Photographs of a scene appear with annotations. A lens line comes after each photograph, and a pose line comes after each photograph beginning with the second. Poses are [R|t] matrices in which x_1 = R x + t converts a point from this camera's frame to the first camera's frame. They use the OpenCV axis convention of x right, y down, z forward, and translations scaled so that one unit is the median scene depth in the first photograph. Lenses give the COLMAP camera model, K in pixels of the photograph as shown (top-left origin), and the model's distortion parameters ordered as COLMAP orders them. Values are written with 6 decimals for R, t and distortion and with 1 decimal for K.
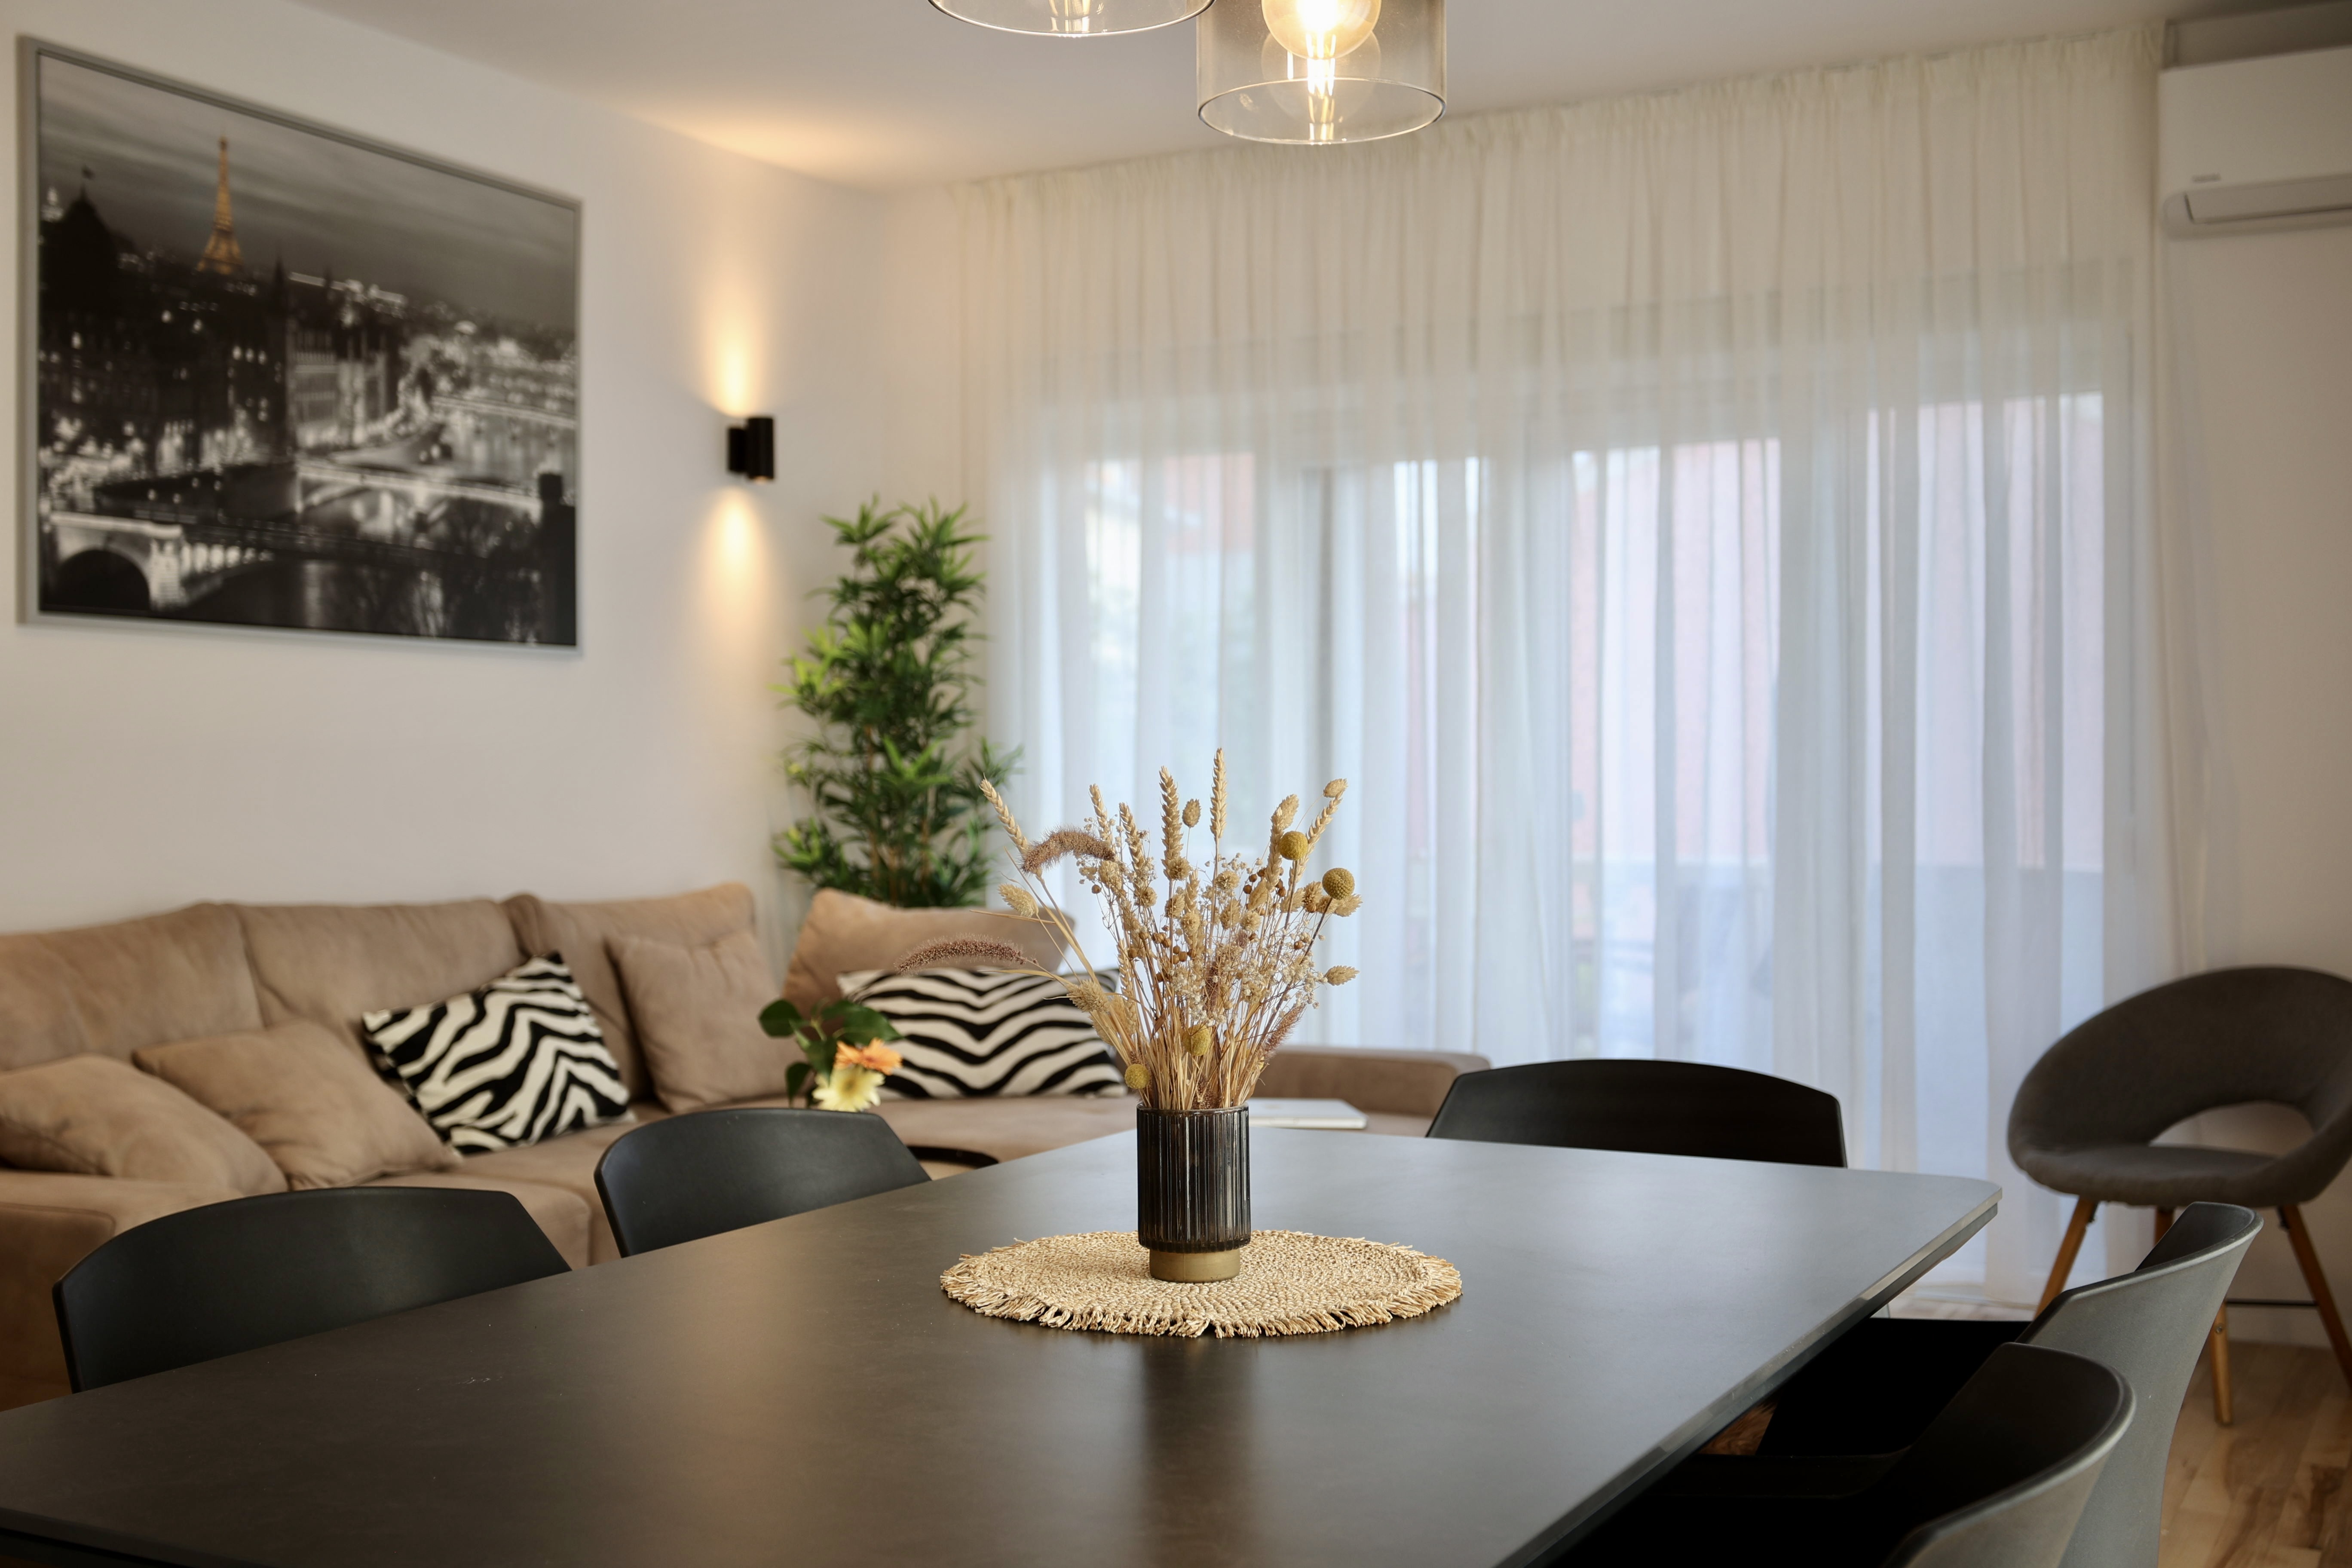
lens RADIAL K [[2572.9, 0, 1164.3], [0, 2572.9, 772.0], [0, 0, 1]] dist [0.013415, 0.000000]
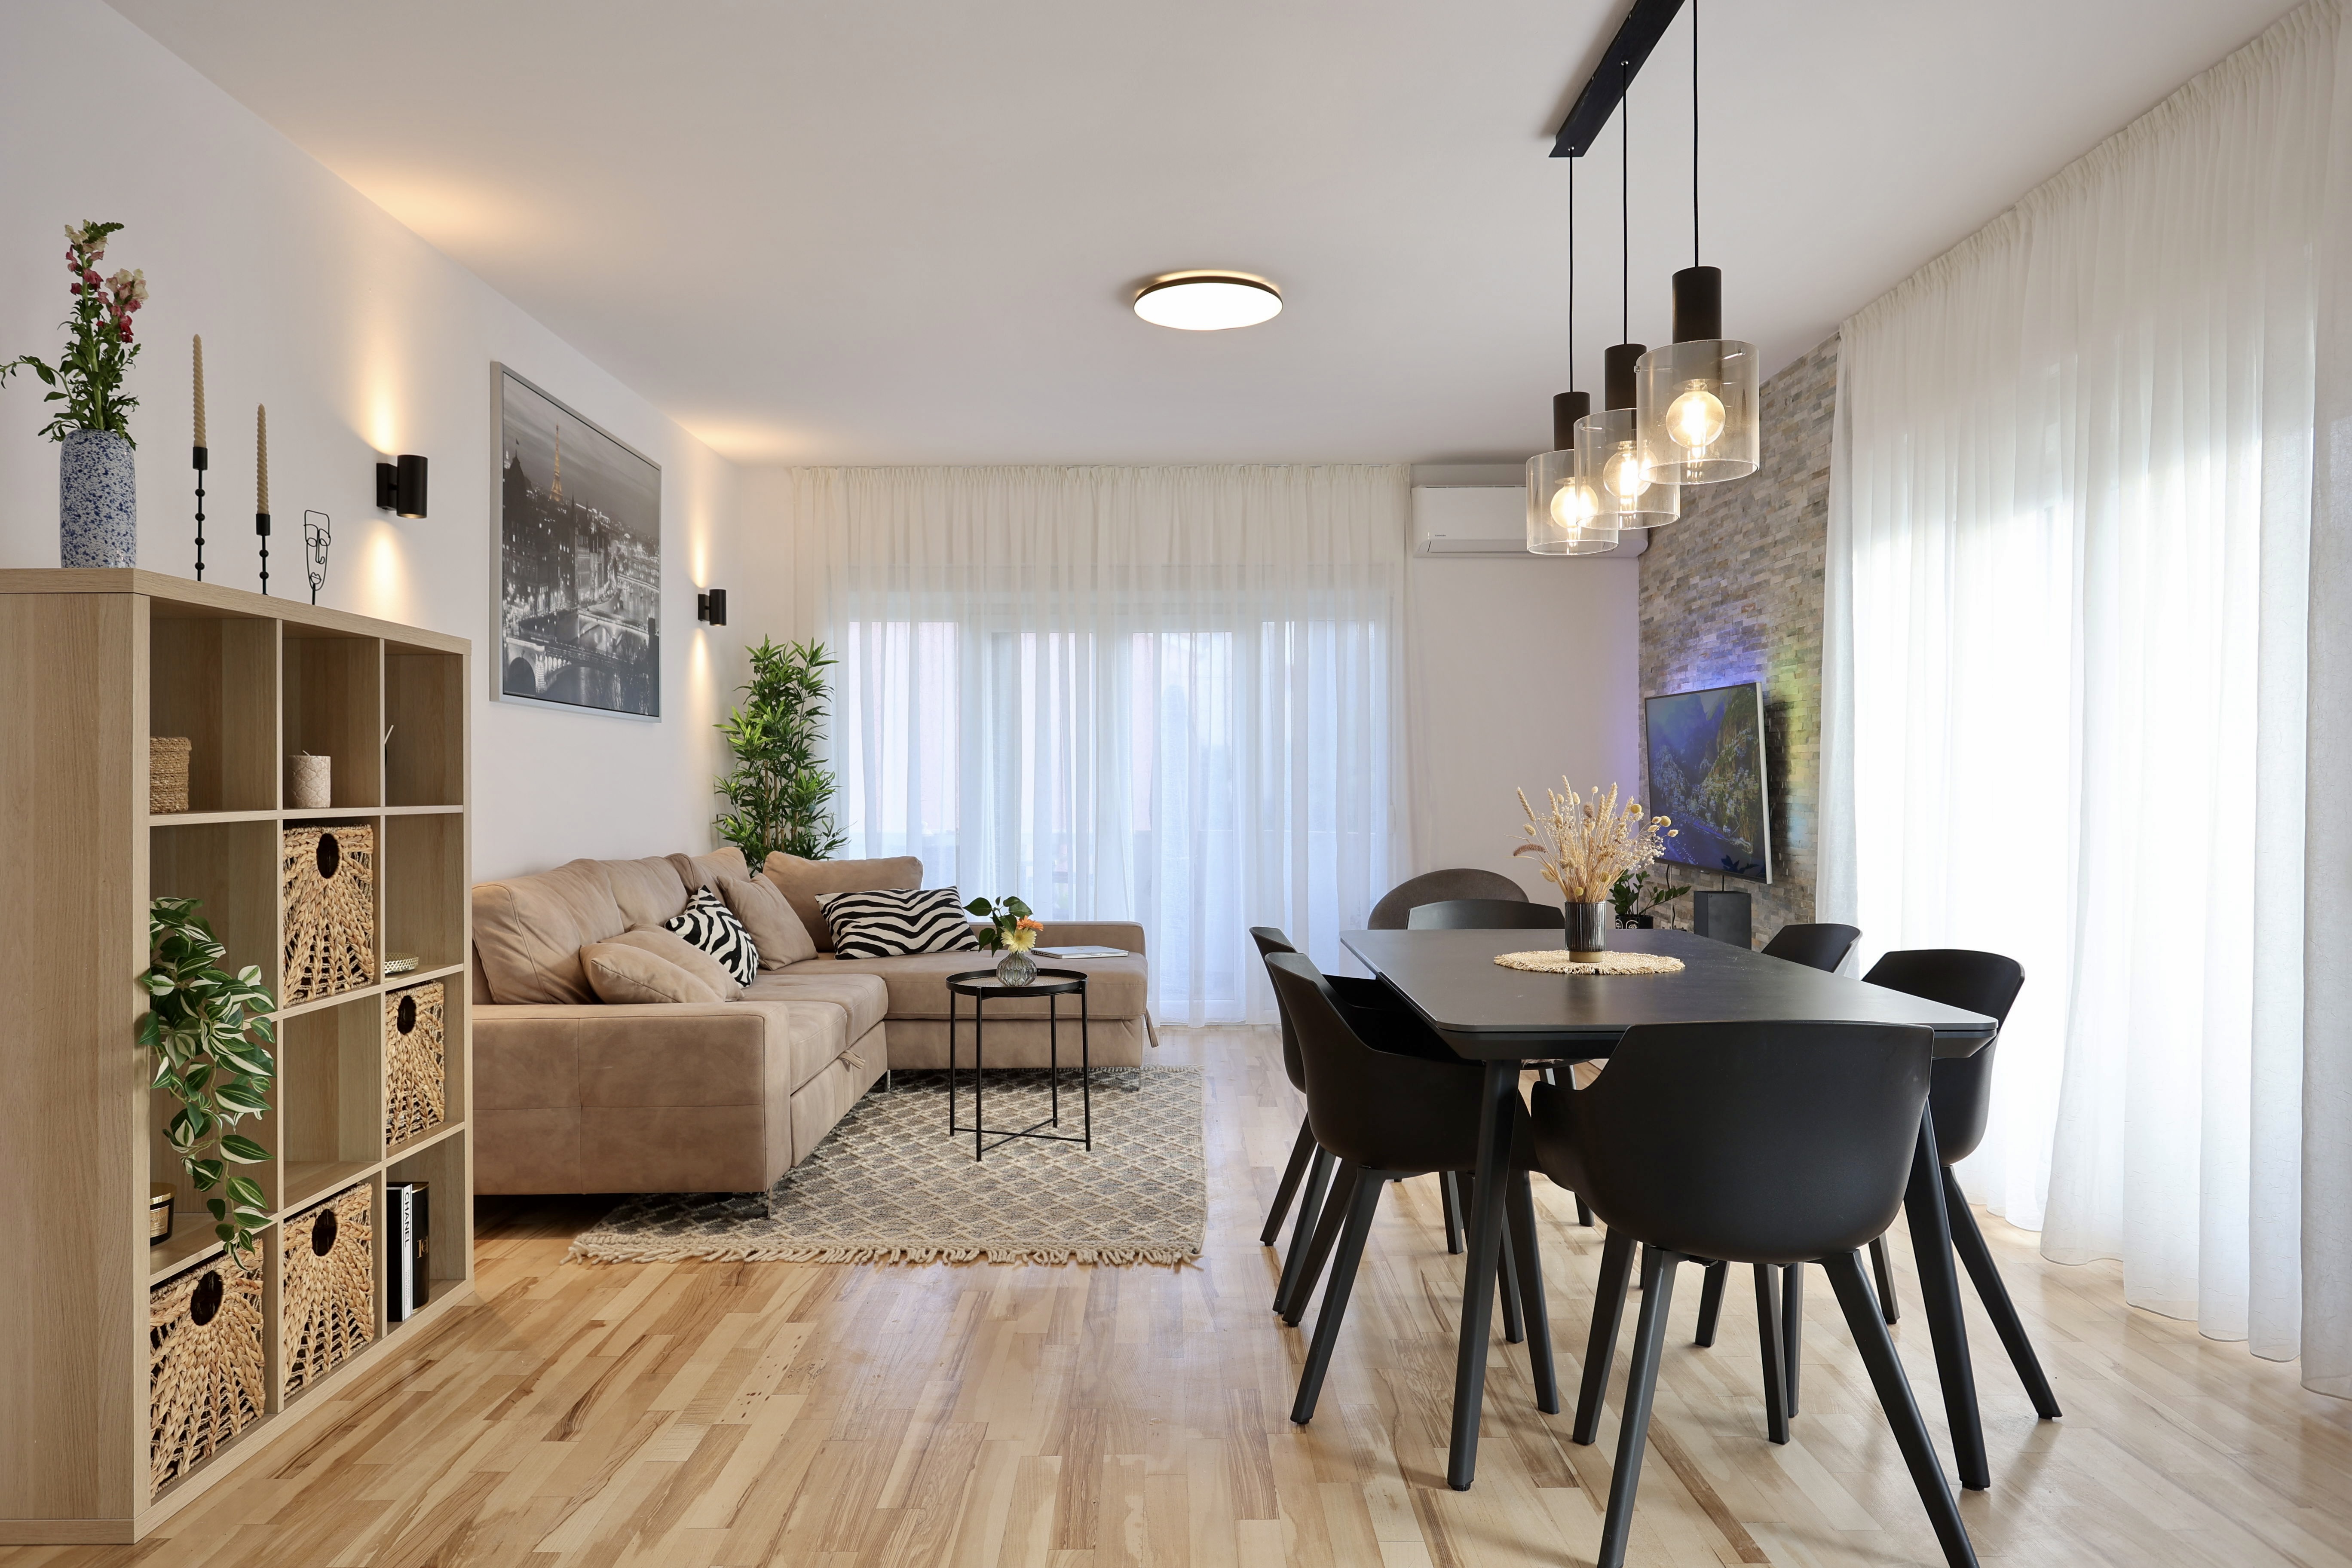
lens RADIAL K [[1496.4, 0, 1173.6], [0, 1496.4, 782.0], [0, 0, 1]] dist [-0.003842, 0.005450]
pose [[0.879591, 0.001634, 0.475727, -0.436414], [0.000537, 0.999990, -0.004428, 0.001754], [-0.475730, 0.004150, 0.879582, -0.084814]]
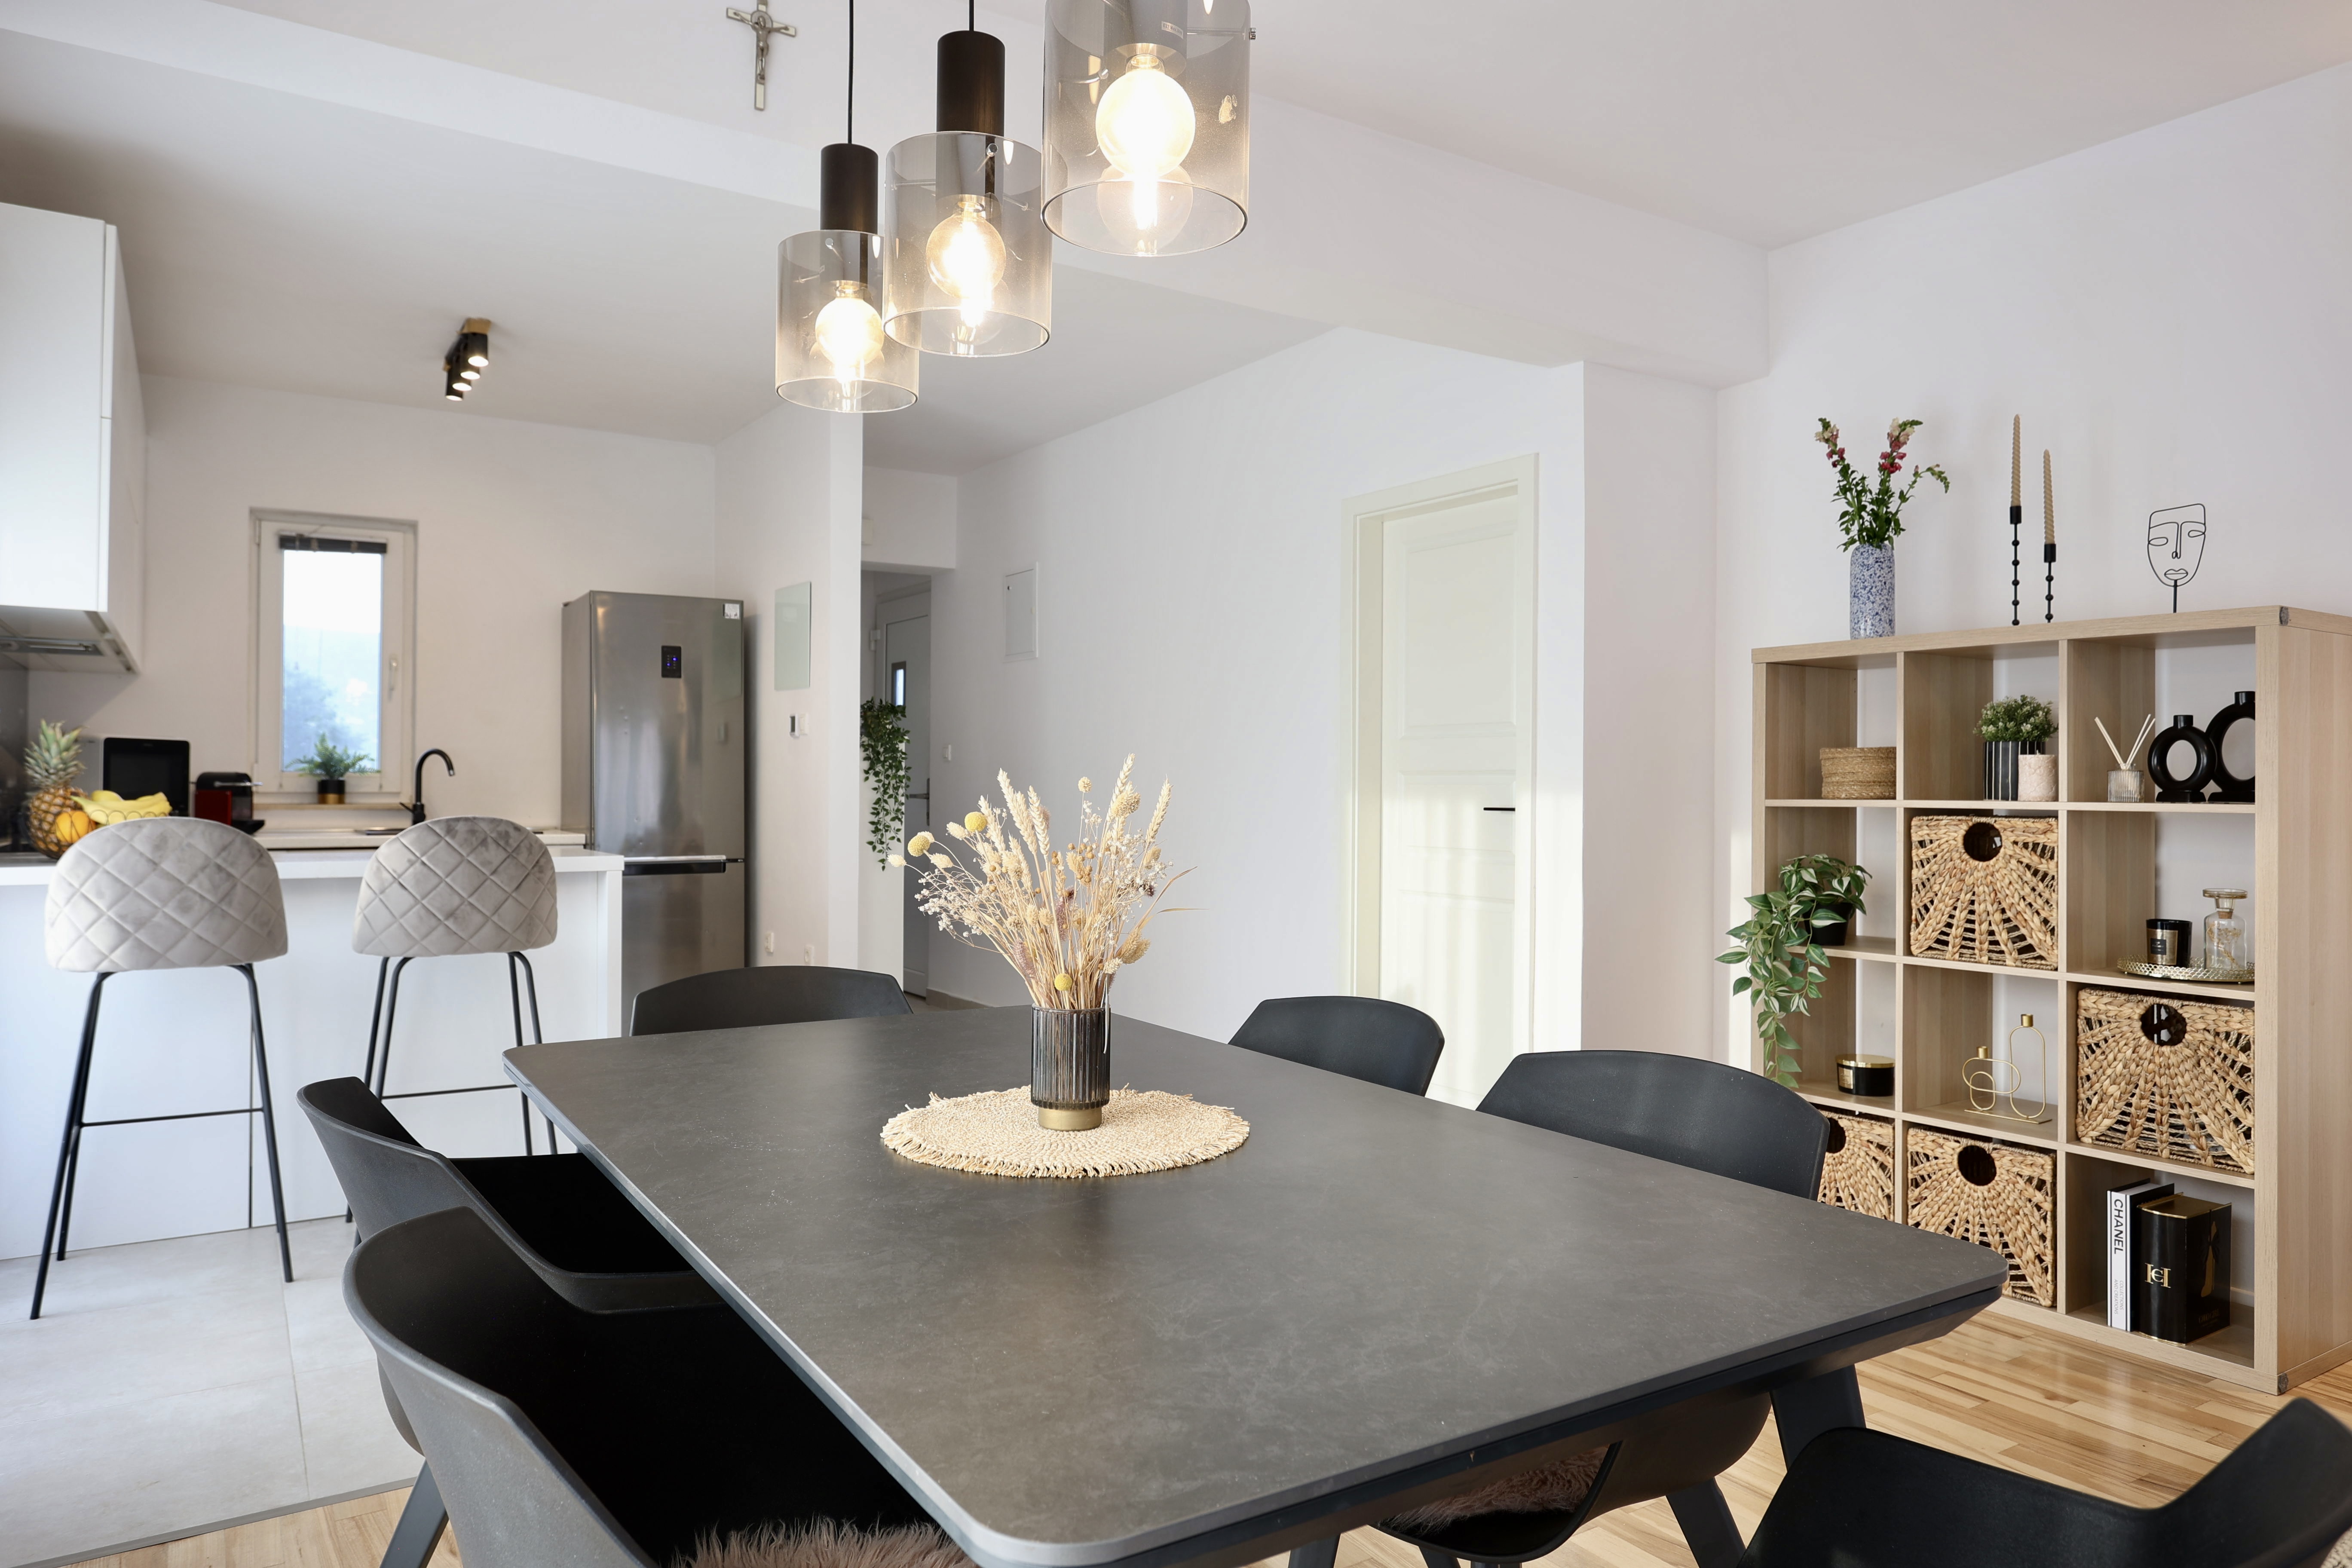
lens RADIAL K [[1496.4, 0, 1158.7], [0, 1496.4, 774.7], [0, 0, 1]] dist [-0.003842, 0.005450]
pose [[-0.488068, -0.004852, -0.872792, 0.265970], [-0.005478, 0.999982, -0.002496, 0.001266], [0.872789, 0.003563, -0.488086, 0.541254]]
